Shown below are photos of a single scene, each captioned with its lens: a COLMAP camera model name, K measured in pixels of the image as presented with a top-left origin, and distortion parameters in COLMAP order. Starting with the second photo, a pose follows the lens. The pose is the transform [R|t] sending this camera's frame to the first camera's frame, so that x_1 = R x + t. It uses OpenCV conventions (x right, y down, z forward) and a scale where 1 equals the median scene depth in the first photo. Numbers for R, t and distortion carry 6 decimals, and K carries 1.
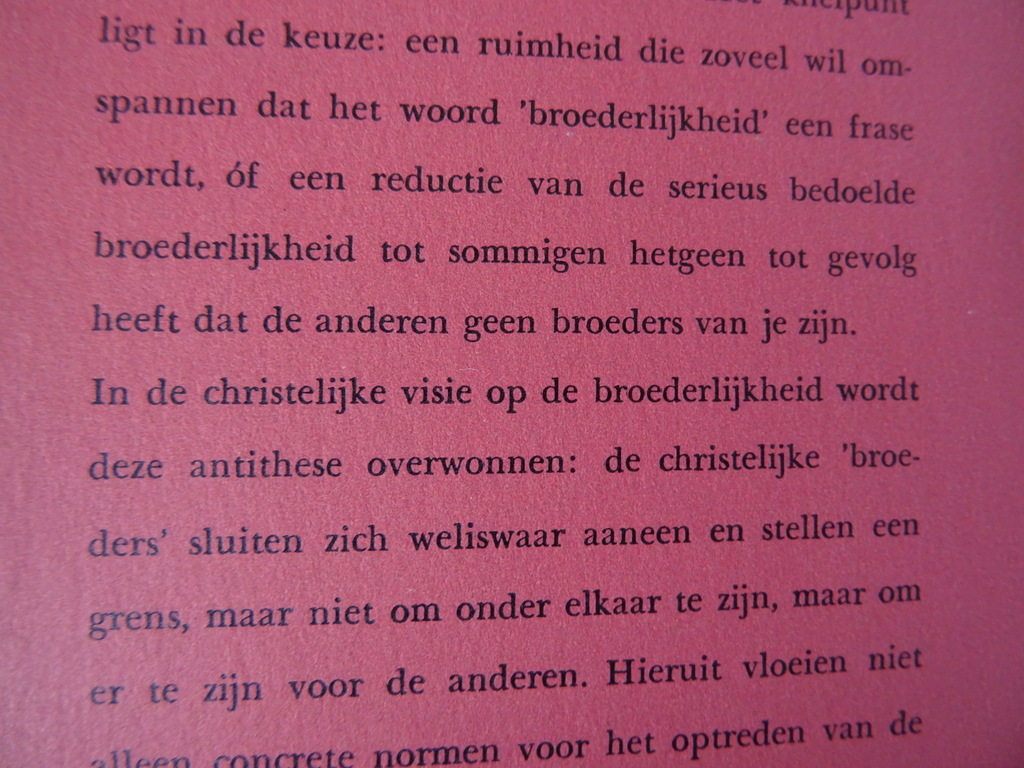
lens RADIAL K [[703.0, 0, 504.2], [0, 703.0, 382.4], [0, 0, 1]] dist [-0.000168, -0.014720]
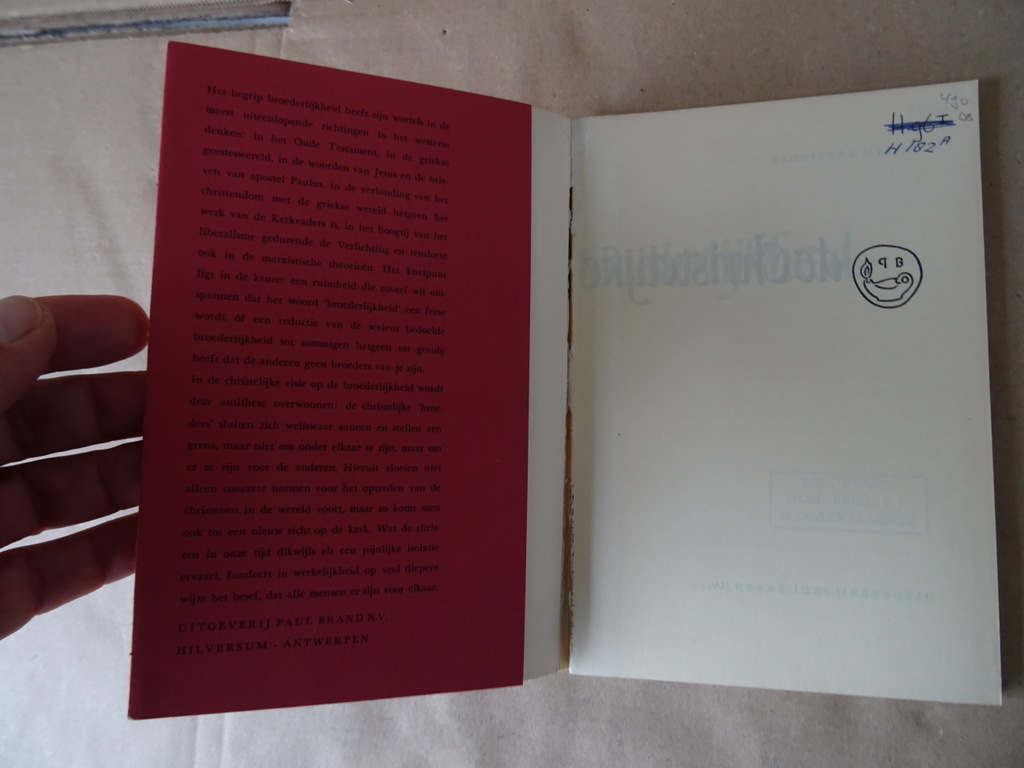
lens RADIAL K [[703.0, 0, 507.4], [0, 703.0, 388.0], [0, 0, 1]] dist [-0.000168, -0.014720]
pose [[0.976085, 0.038429, 0.213967, 0.175965], [-0.029759, 0.998606, -0.043598, 0.152356], [-0.215344, 0.036188, 0.975868, -2.525223]]
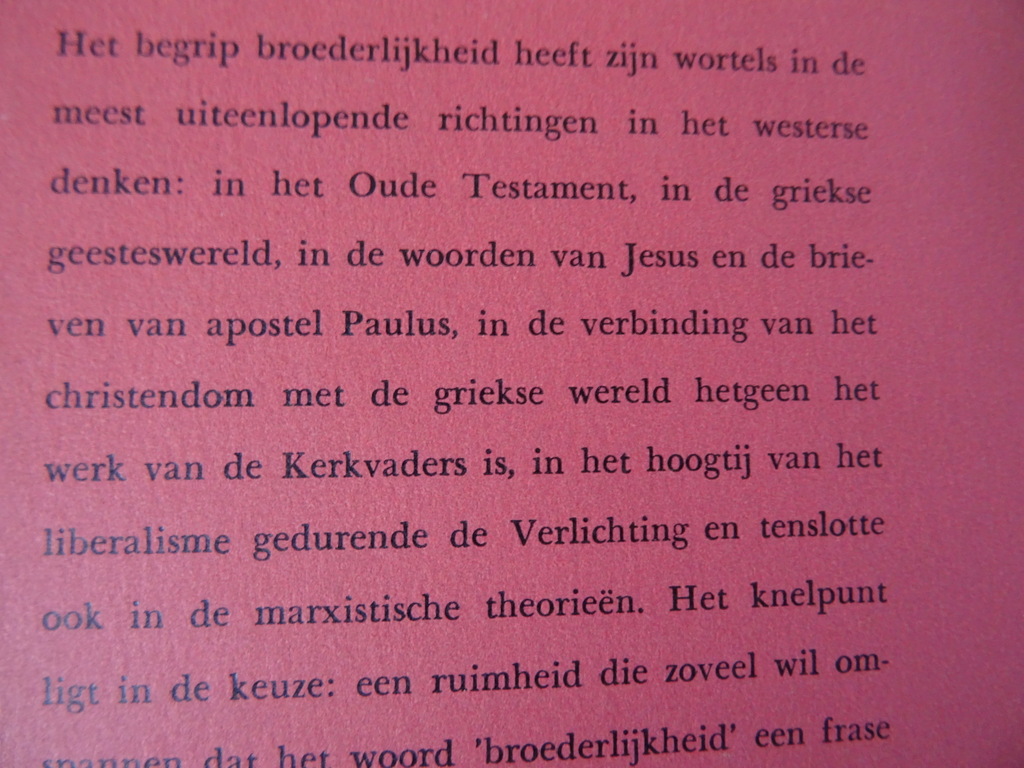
lens RADIAL K [[703.0, 0, 518.2], [0, 703.0, 382.2], [0, 0, 1]] dist [-0.000168, -0.014720]
pose [[0.999822, -0.006349, -0.017769, 0.102154], [0.006138, 0.999910, -0.011925, -0.881850], [0.017843, 0.011814, 0.999771, 0.030285]]
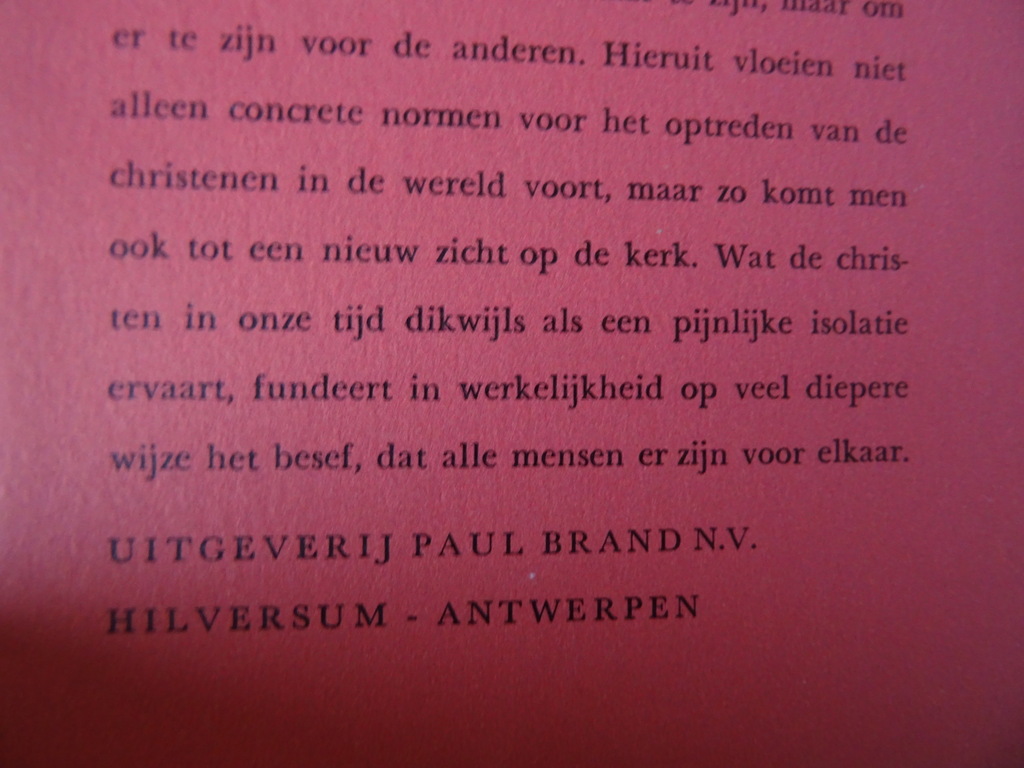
lens RADIAL K [[703.0, 0, 506.4], [0, 703.0, 381.7], [0, 0, 1]] dist [-0.000168, -0.014720]
pose [[0.999989, 0.001753, -0.004335, 0.006378], [-0.001714, 0.999957, 0.009126, 0.892531], [0.004351, -0.009118, 0.999949, -0.054352]]
